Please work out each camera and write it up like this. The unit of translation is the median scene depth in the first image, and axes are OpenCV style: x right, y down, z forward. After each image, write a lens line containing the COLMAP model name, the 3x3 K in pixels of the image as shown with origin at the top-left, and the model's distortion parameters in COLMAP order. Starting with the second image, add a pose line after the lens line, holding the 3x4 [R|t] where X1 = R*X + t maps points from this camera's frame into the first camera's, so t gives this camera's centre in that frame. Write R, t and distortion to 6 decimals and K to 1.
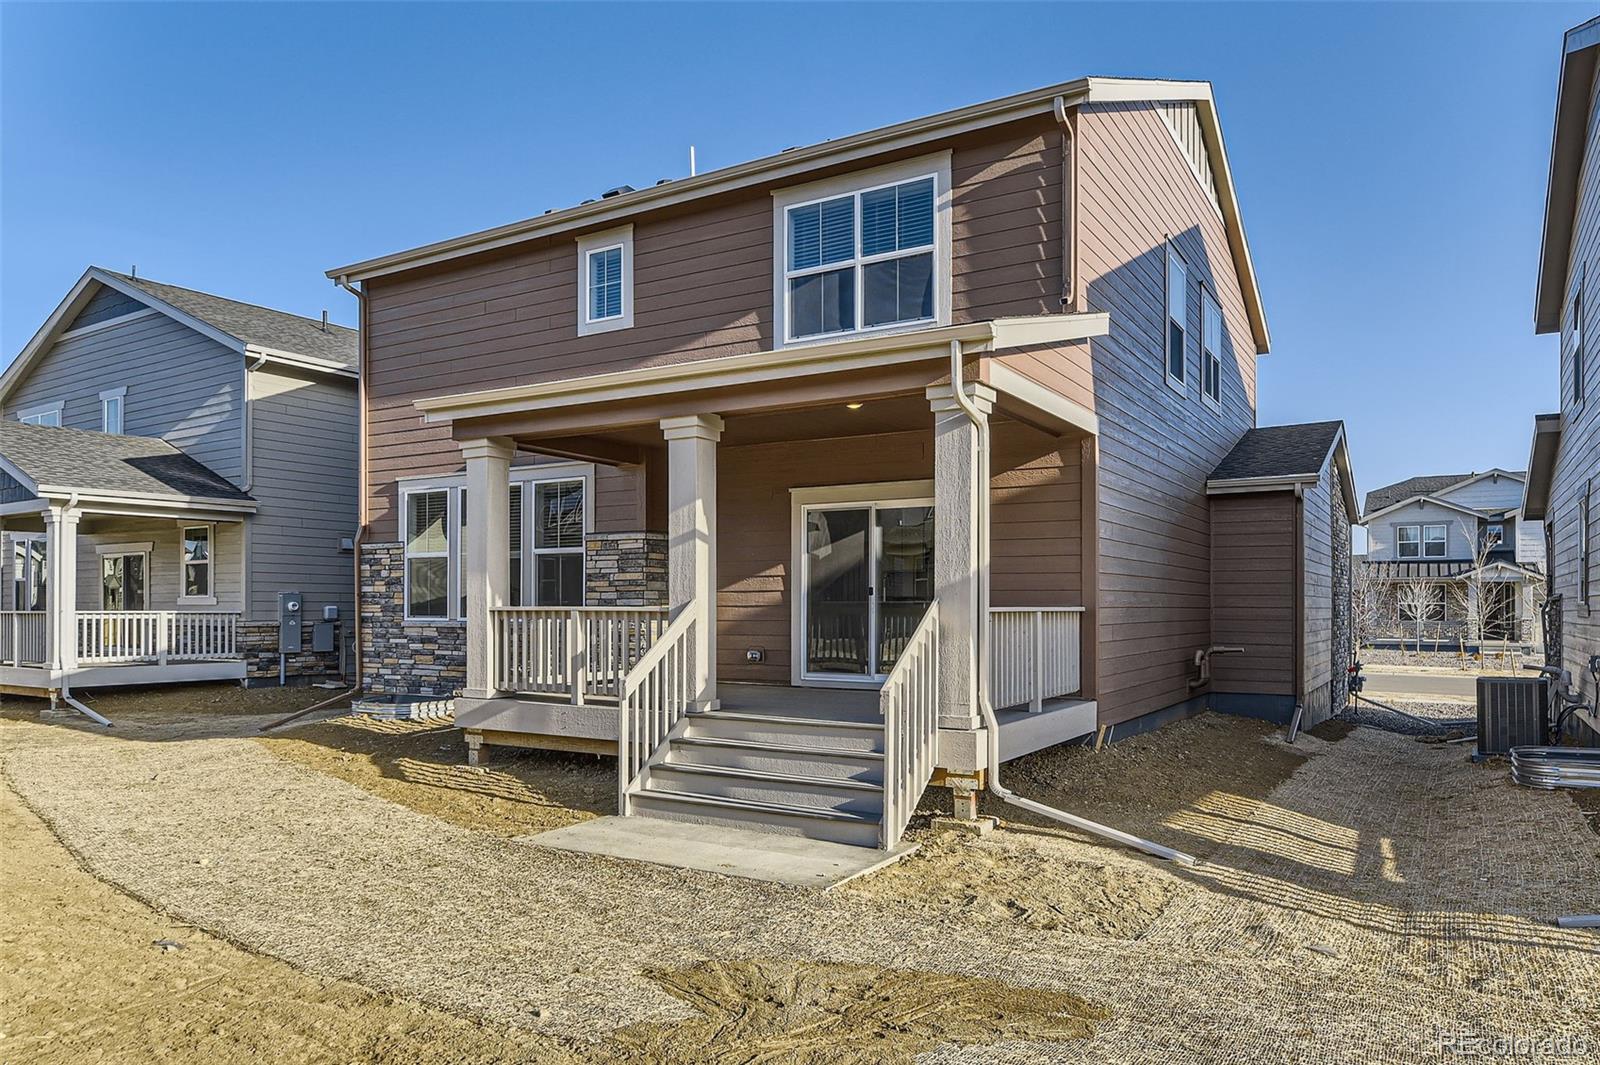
lens RADIAL K [[1086.9, 0, 817.9], [0, 1086.9, 597.0], [0, 0, 1]] dist [0.012708, -0.000857]
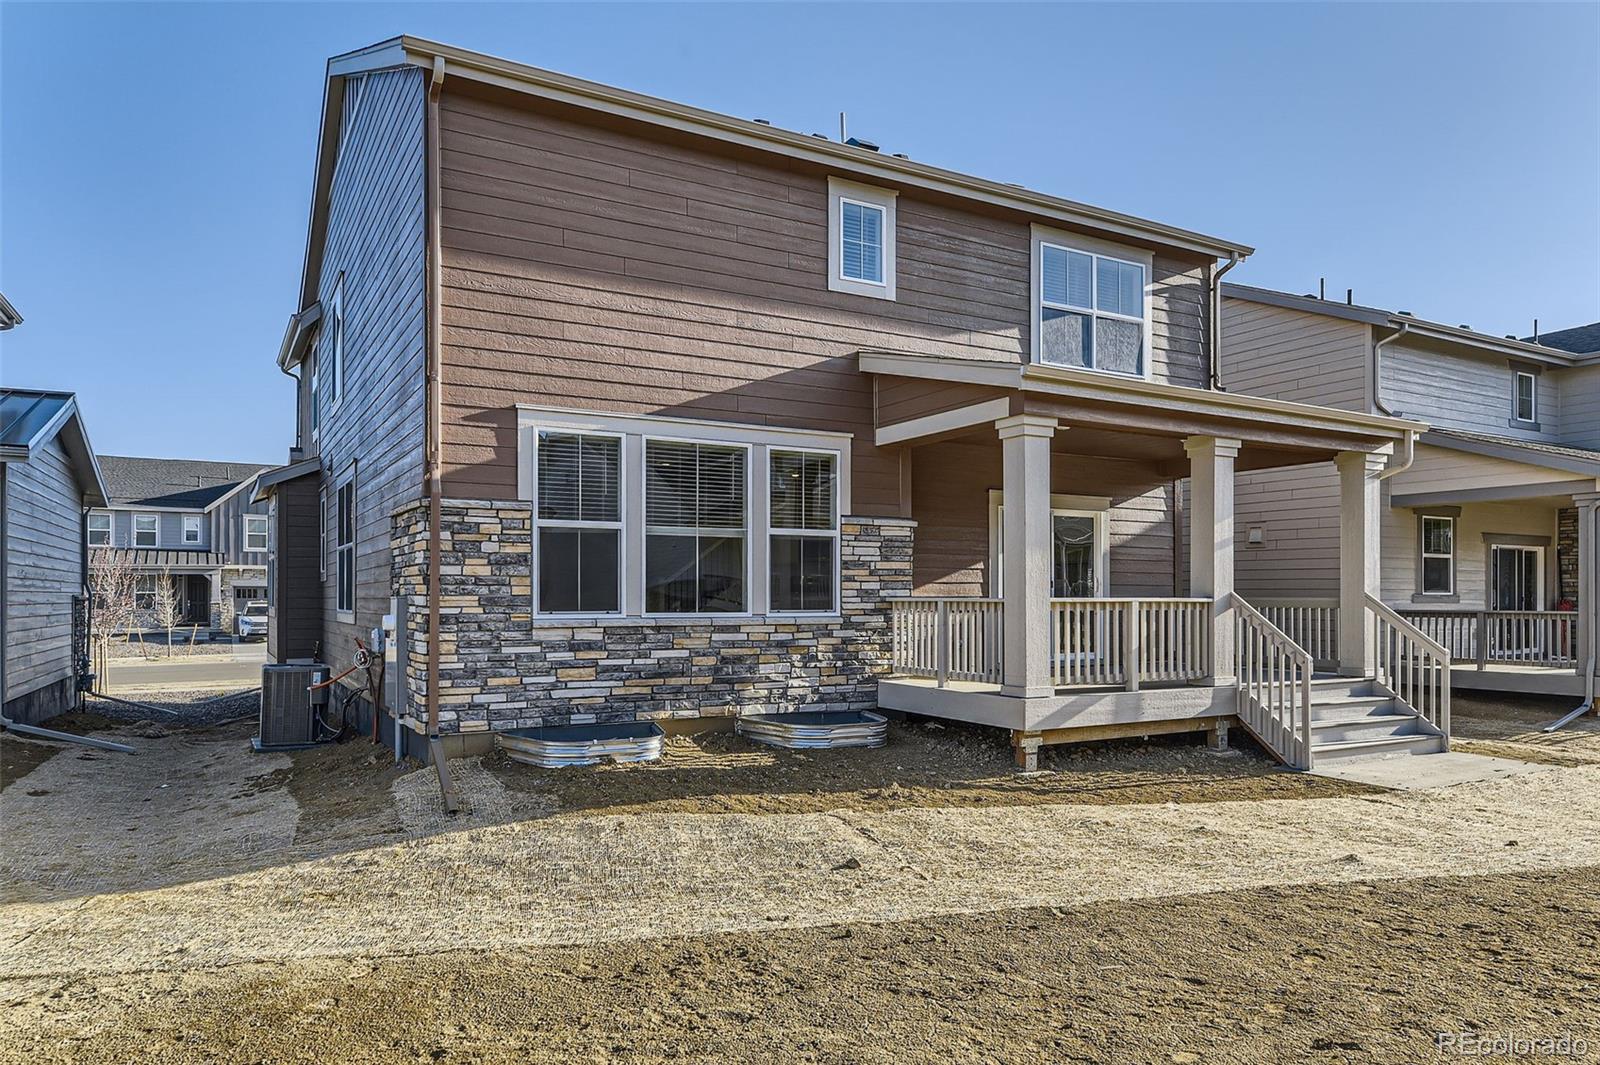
lens RADIAL K [[1062.4, 0, 810.8], [0, 1062.4, 587.5], [0, 0, 1]] dist [0.013533, 0.002877]
pose [[0.478107, 0.006158, 0.878280, -1.007629], [-0.007861, 0.999965, -0.002731, 0.003065], [-0.878267, -0.005598, 0.478139, 0.619782]]
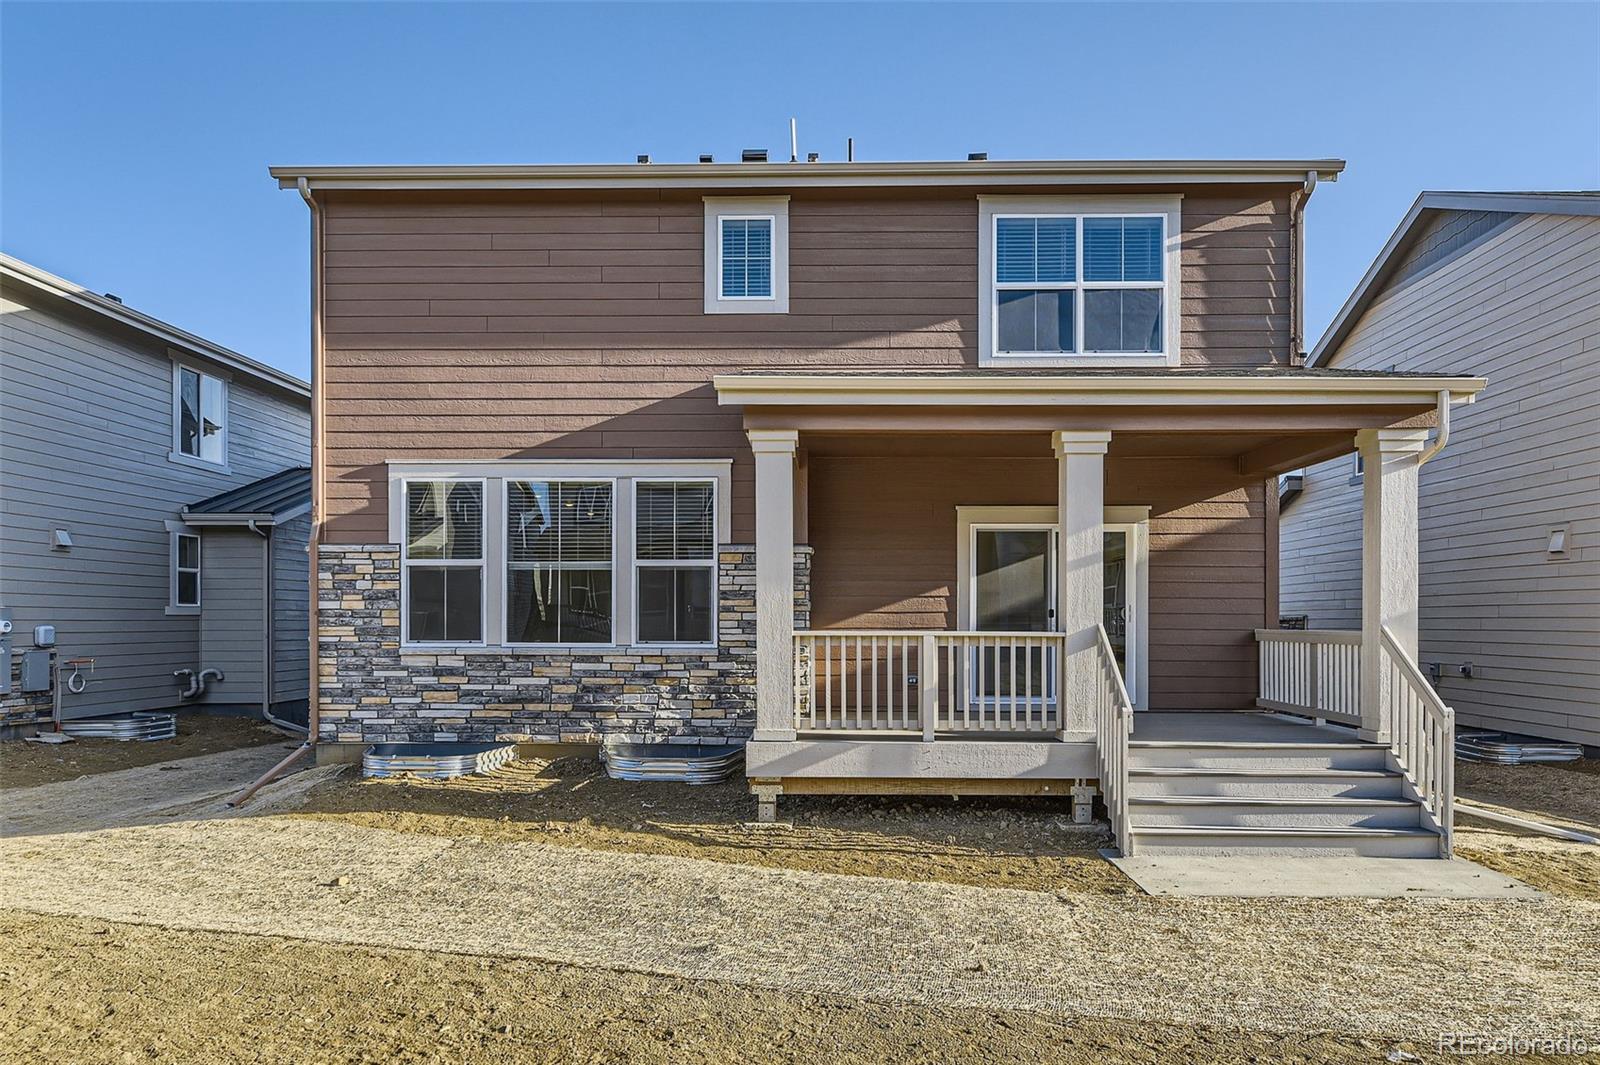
lens RADIAL K [[1086.9, 0, 809.2], [0, 1086.9, 617.2], [0, 0, 1]] dist [0.012708, -0.000857]
pose [[0.863951, 0.002149, 0.503571, -0.597314], [-0.005168, 0.999976, 0.004598, -0.004981], [-0.503549, -0.006575, 0.863942, 0.224150]]
